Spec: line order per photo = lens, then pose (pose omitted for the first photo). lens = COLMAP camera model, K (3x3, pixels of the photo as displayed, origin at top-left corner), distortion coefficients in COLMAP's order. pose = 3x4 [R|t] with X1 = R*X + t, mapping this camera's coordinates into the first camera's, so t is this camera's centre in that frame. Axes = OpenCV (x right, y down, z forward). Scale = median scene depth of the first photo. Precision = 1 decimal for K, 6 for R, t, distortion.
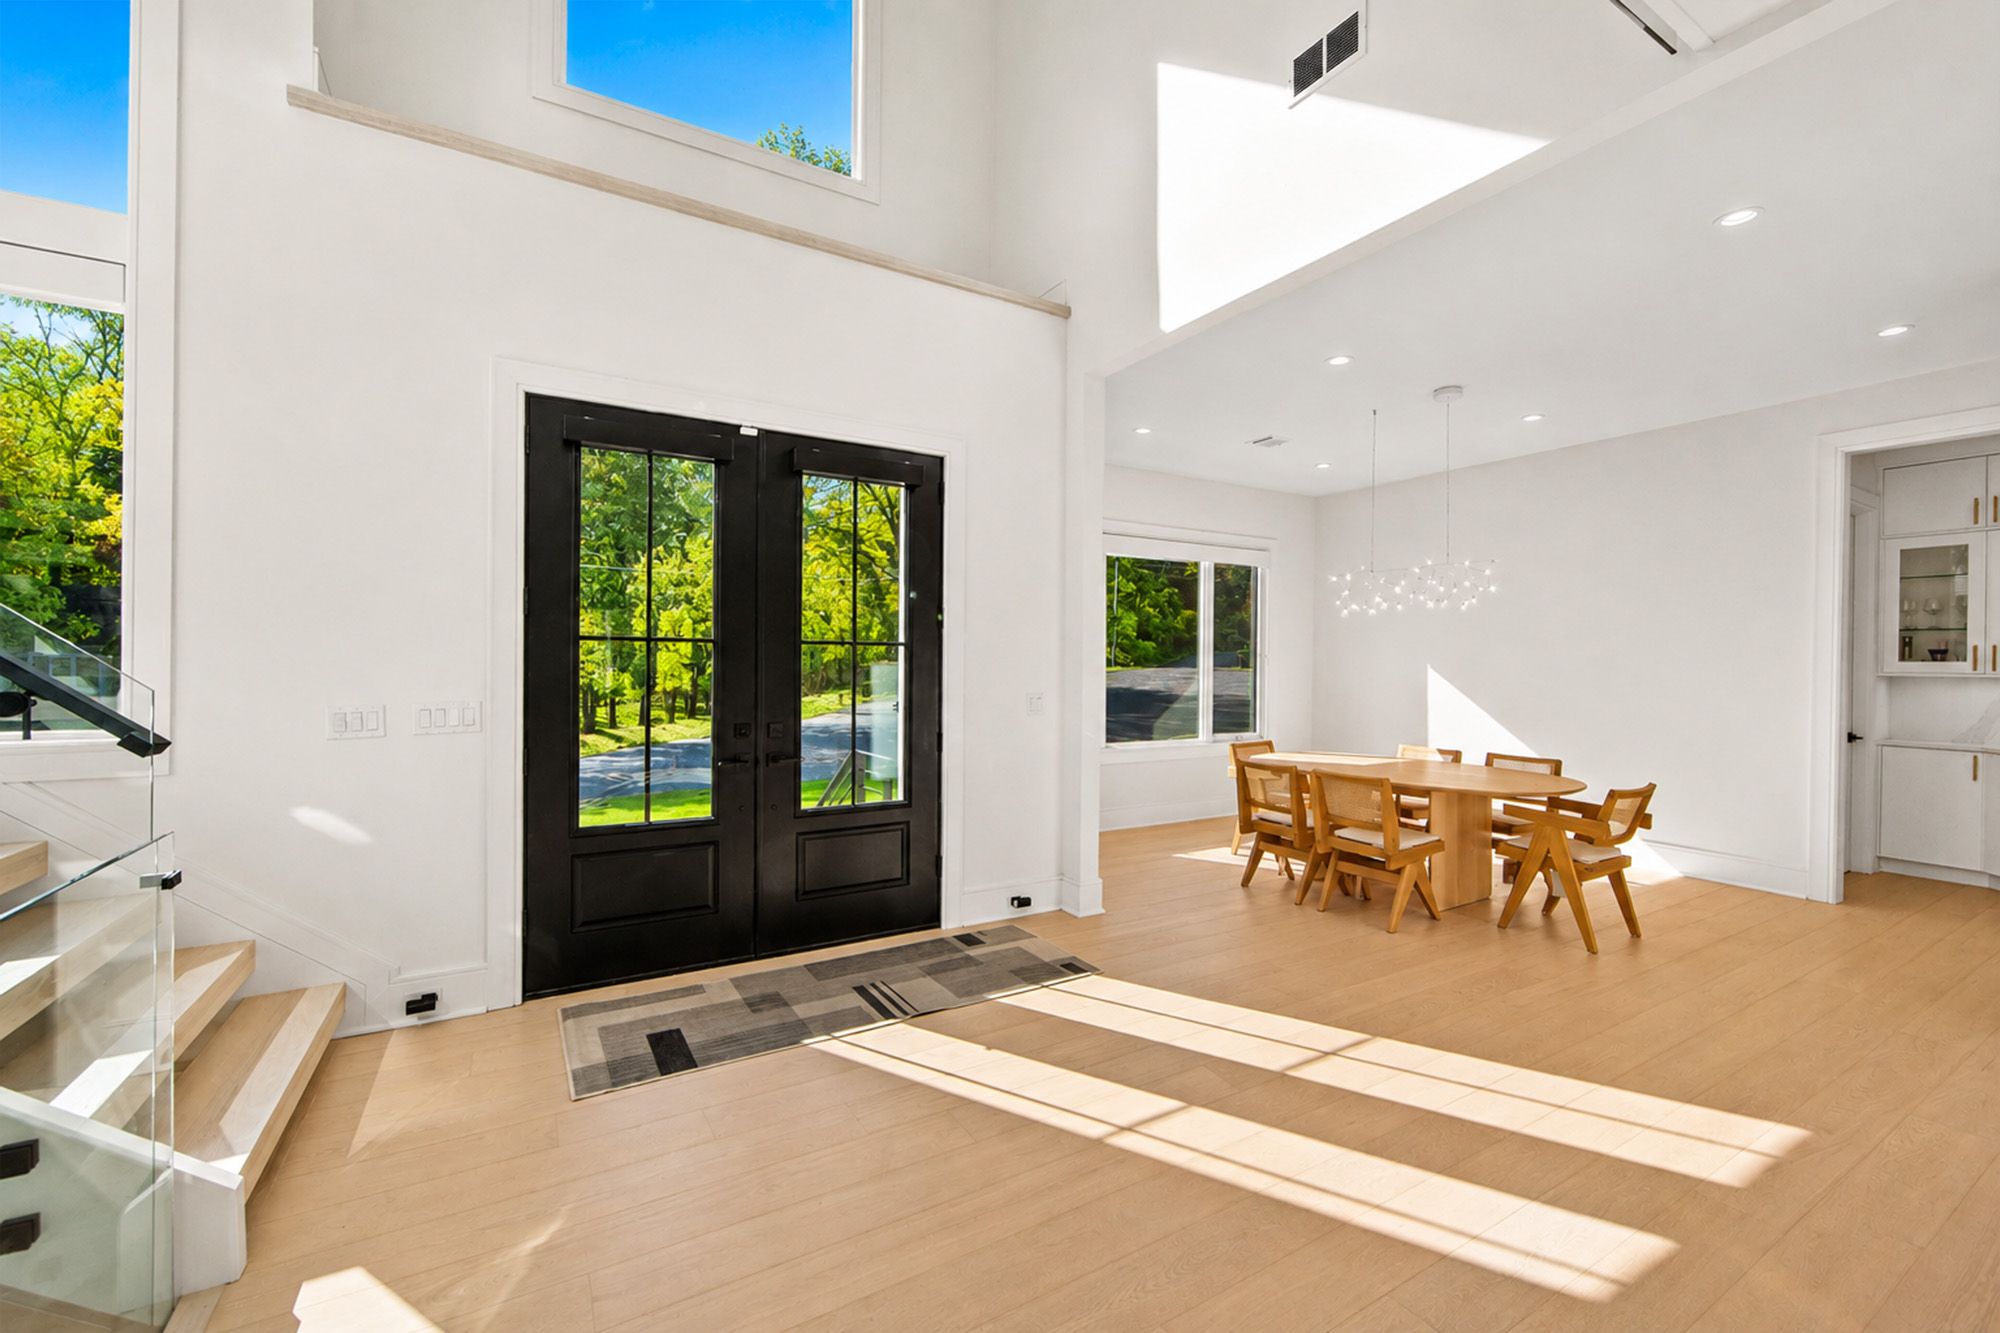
lens RADIAL K [[793.0, 0, 1011.7], [0, 793.0, 656.5], [0, 0, 1]] dist [-0.002337, -0.000290]
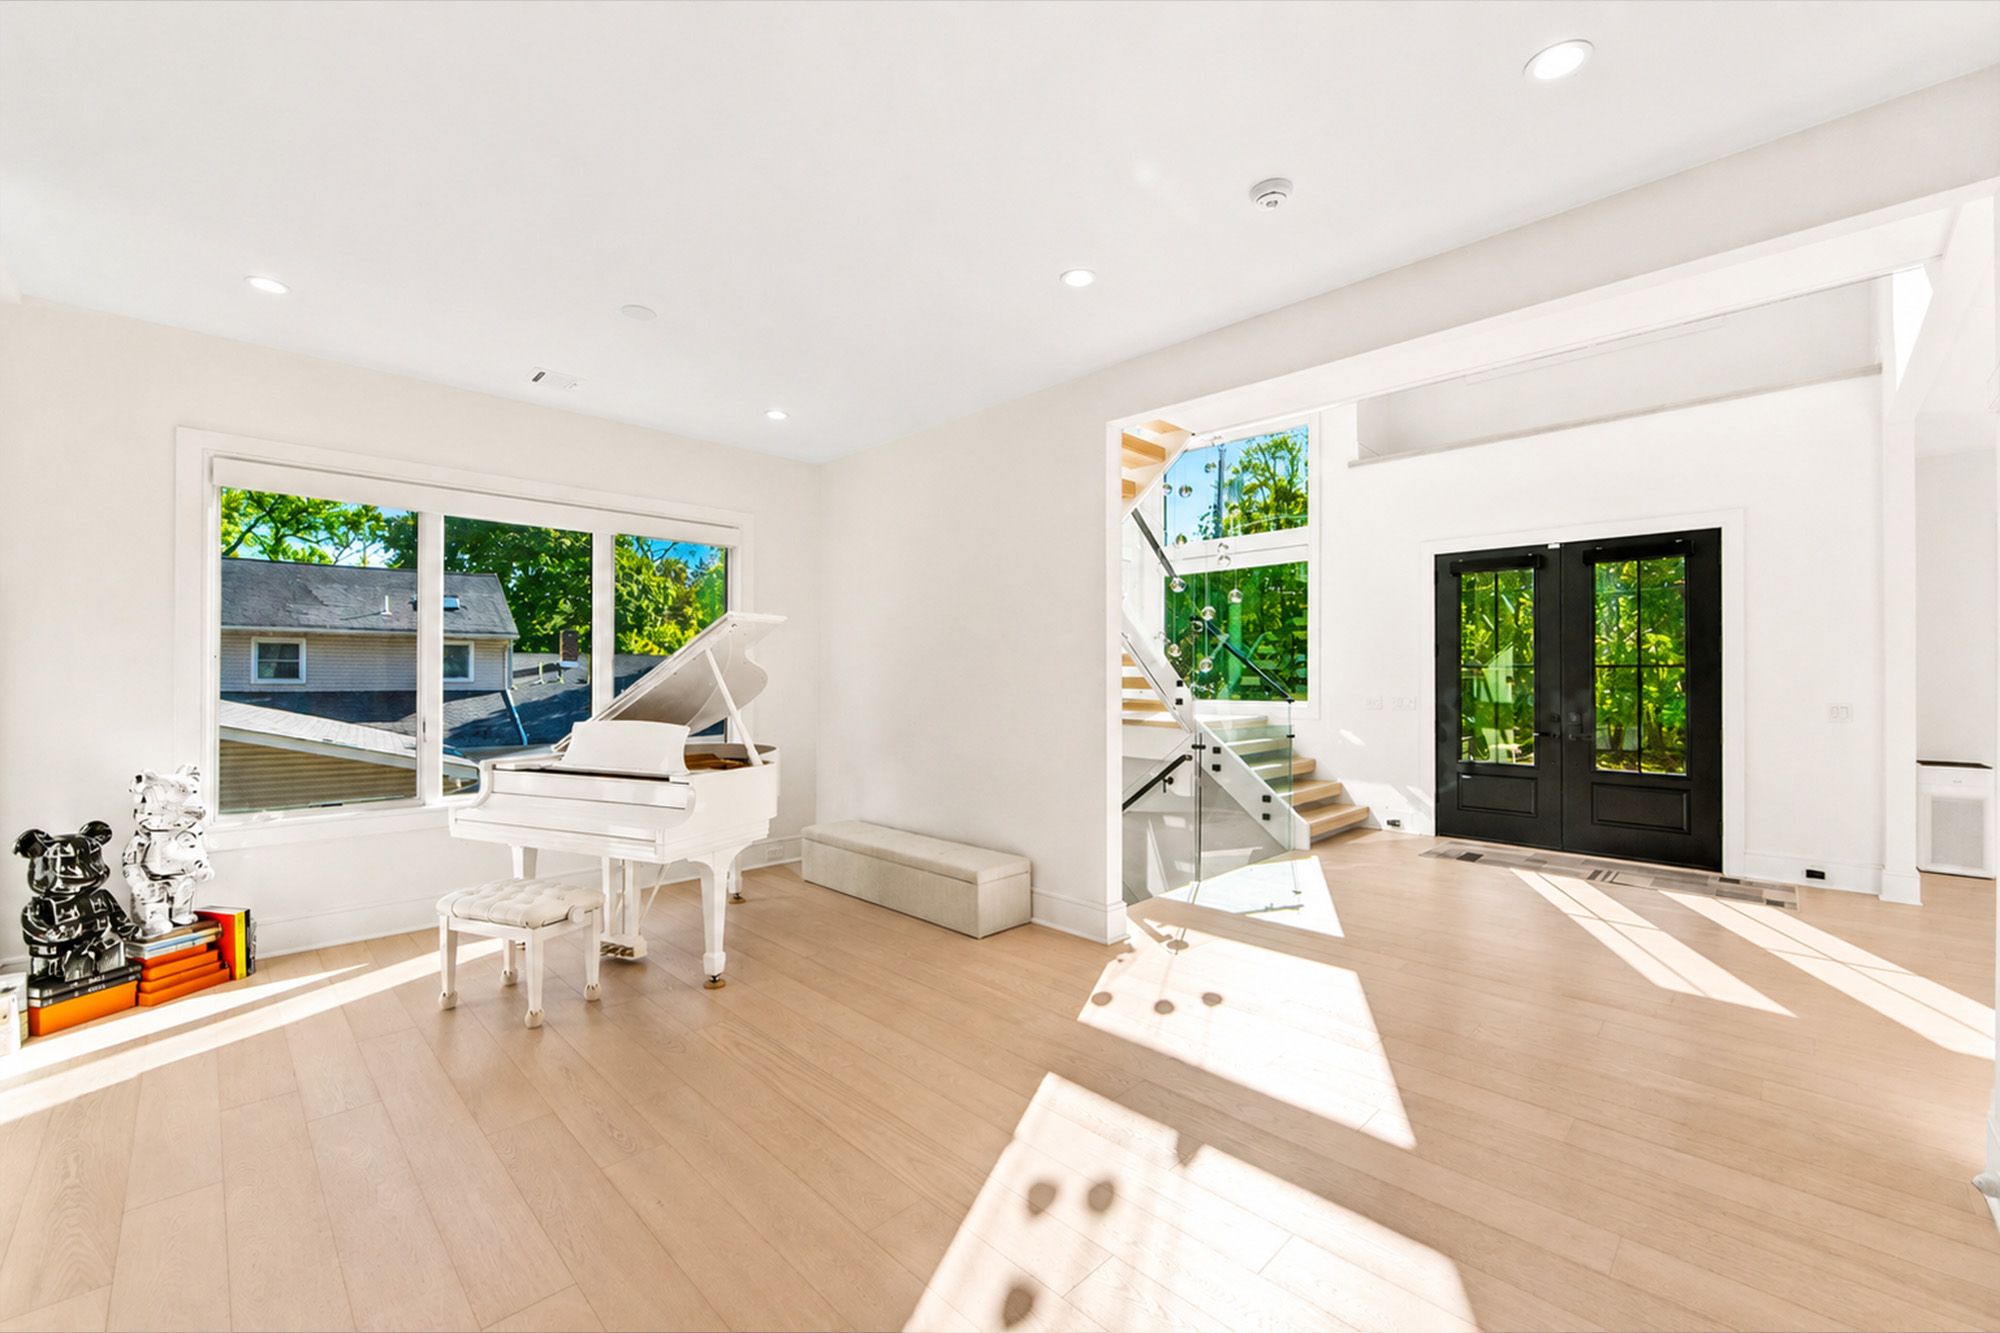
lens RADIAL K [[793.0, 0, 997.1], [0, 793.0, 675.6], [0, 0, 1]] dist [-0.002337, -0.000290]
pose [[0.239317, -0.015095, -0.970824, 1.027592], [0.002623, 0.999886, -0.014900, 0.022461], [0.970938, 0.001020, 0.239330, -0.584811]]
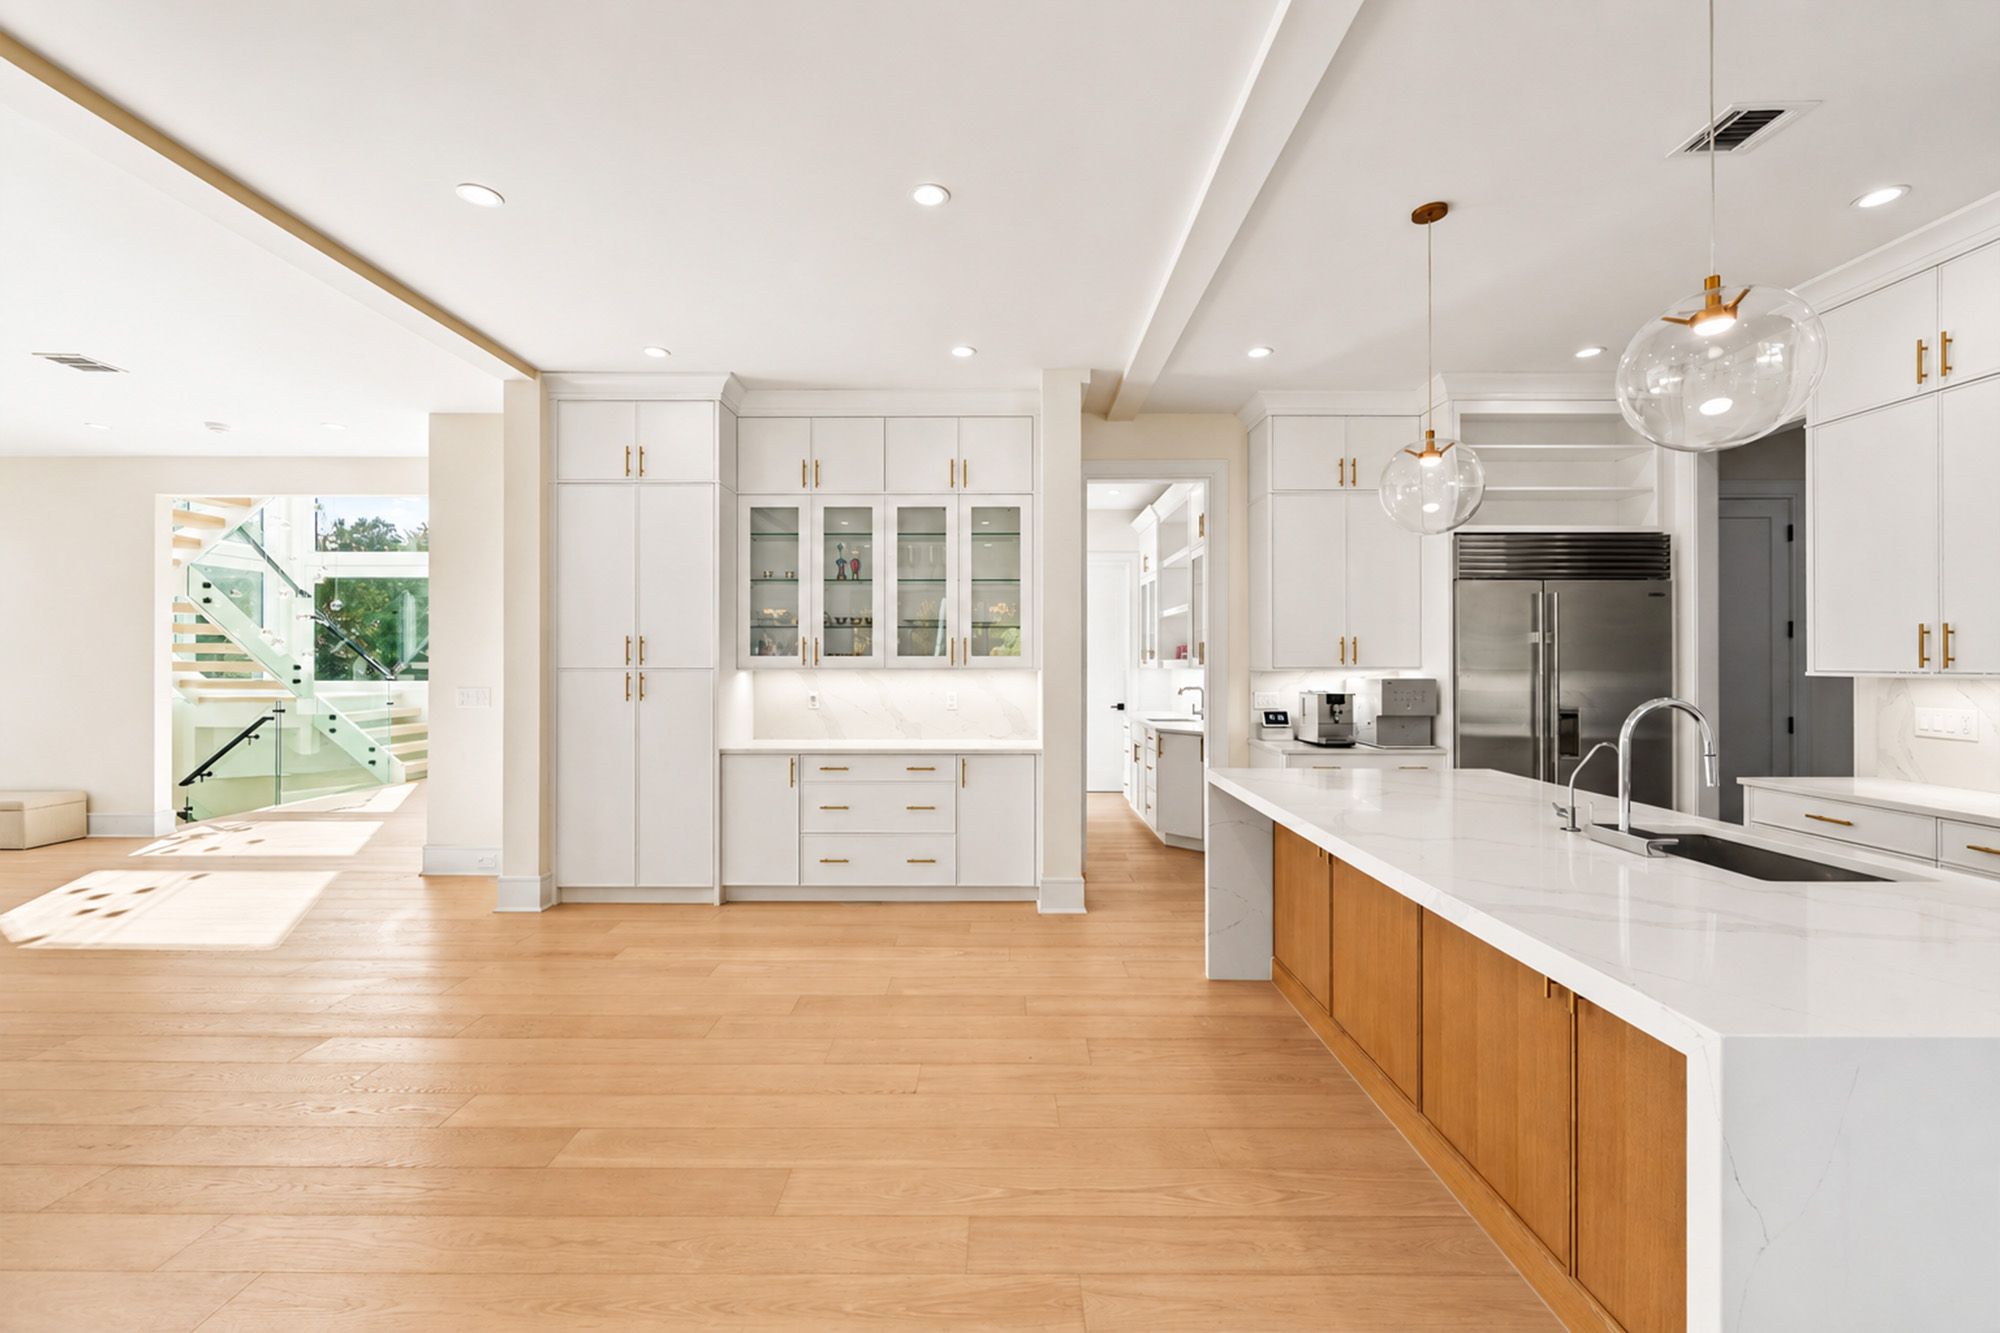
lens RADIAL K [[793.0, 0, 995.1], [0, 793.0, 665.5], [0, 0, 1]] dist [-0.002337, -0.000290]
pose [[0.854821, -0.011753, -0.518791, 2.377058], [0.011848, 0.999925, -0.003132, 0.041593], [0.518788, -0.003469, 0.854896, -0.677617]]
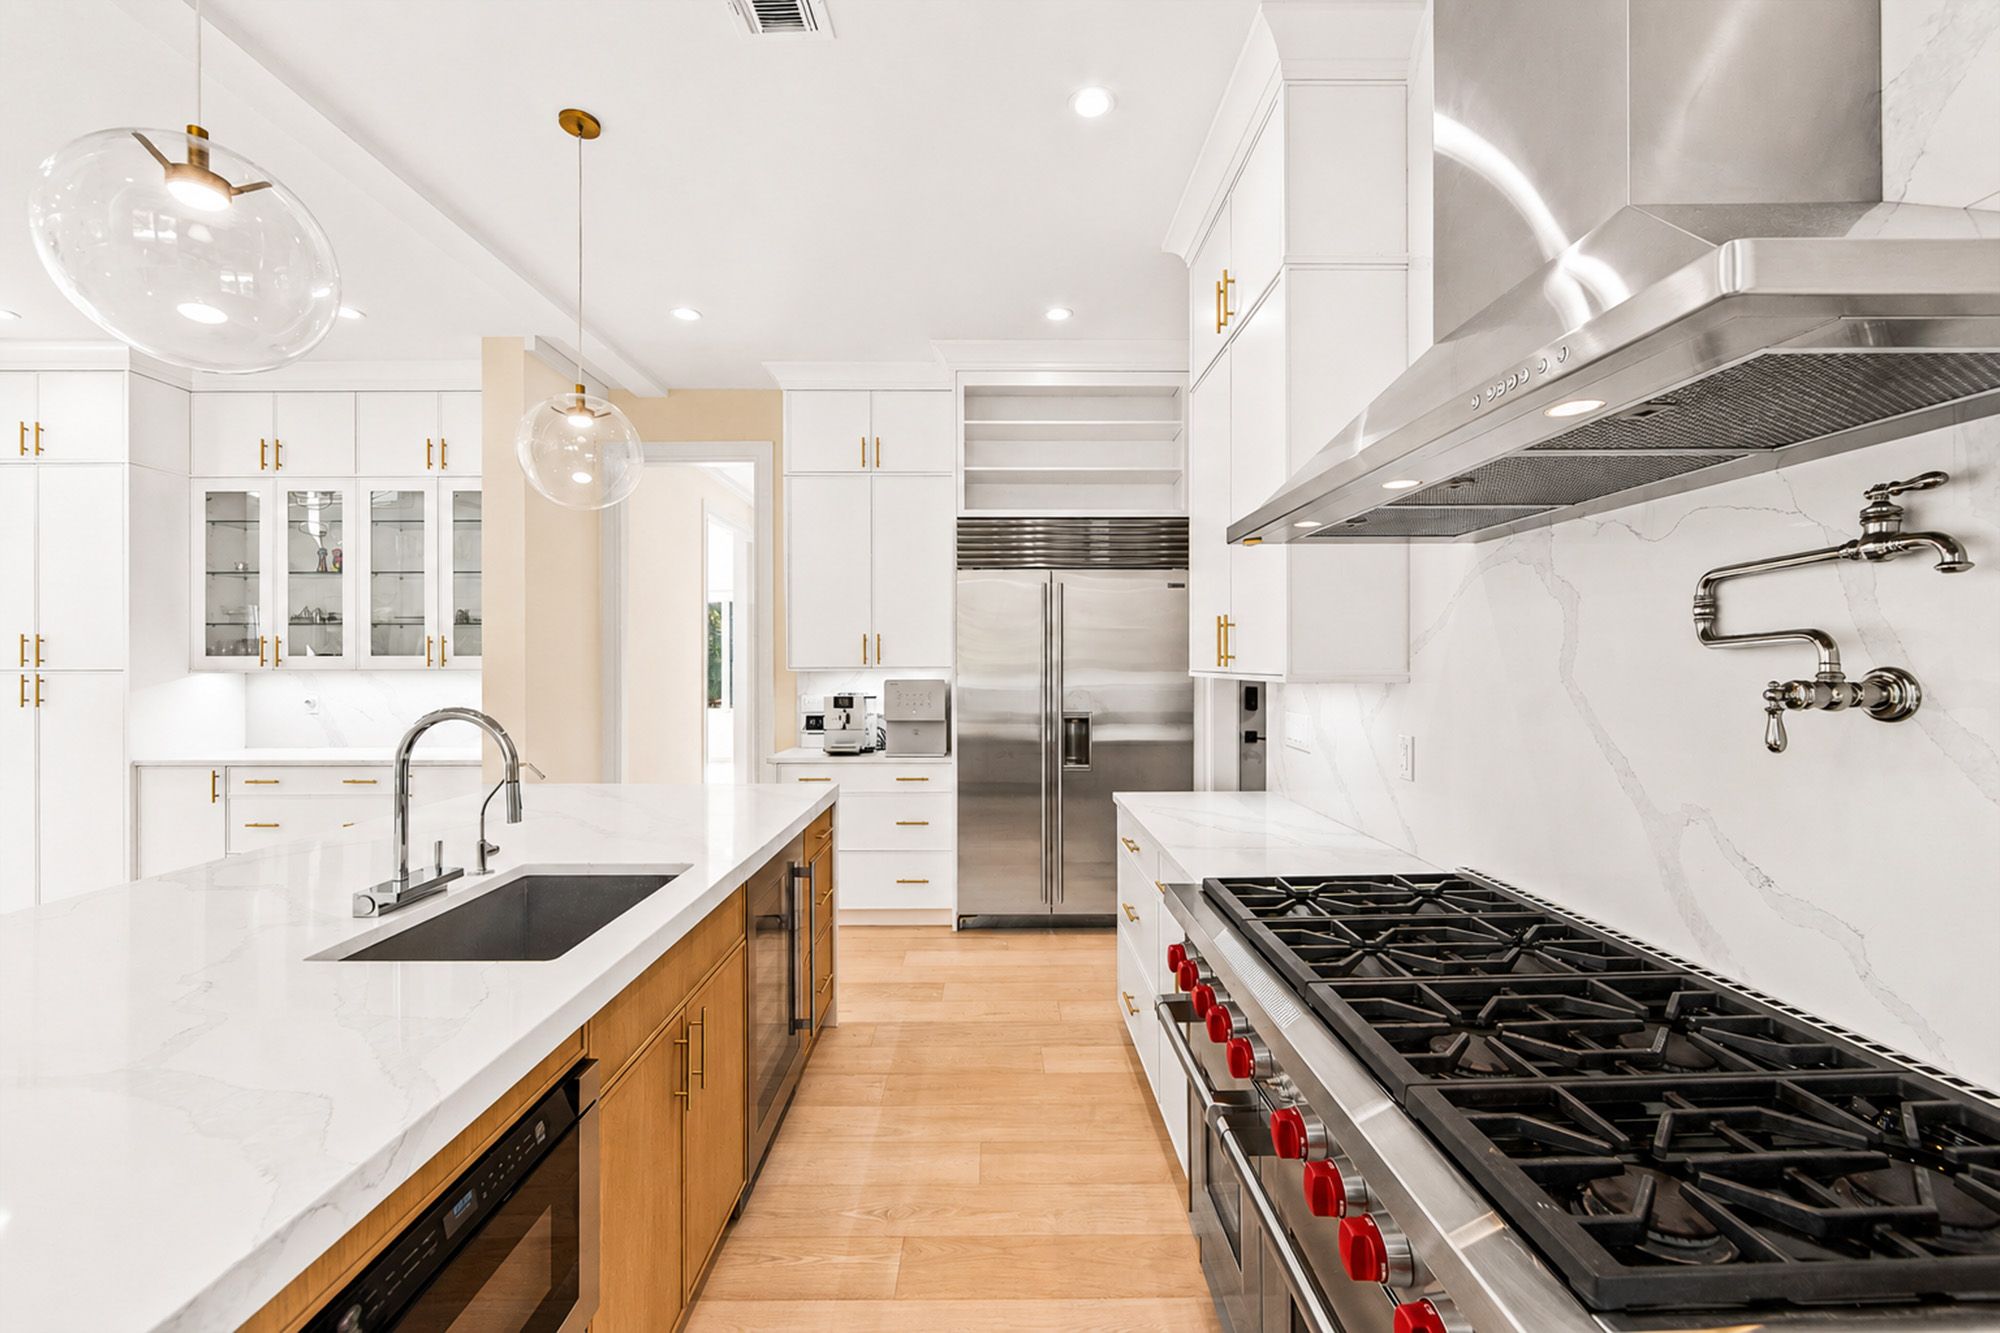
lens RADIAL K [[793.0, 0, 994.7], [0, 793.0, 665.2], [0, 0, 1]] dist [-0.002337, -0.000290]
pose [[0.861823, -0.014213, -0.507009, 2.940436], [0.015340, 0.999880, -0.001954, 0.049883], [0.506977, -0.006093, 0.861938, -0.203293]]
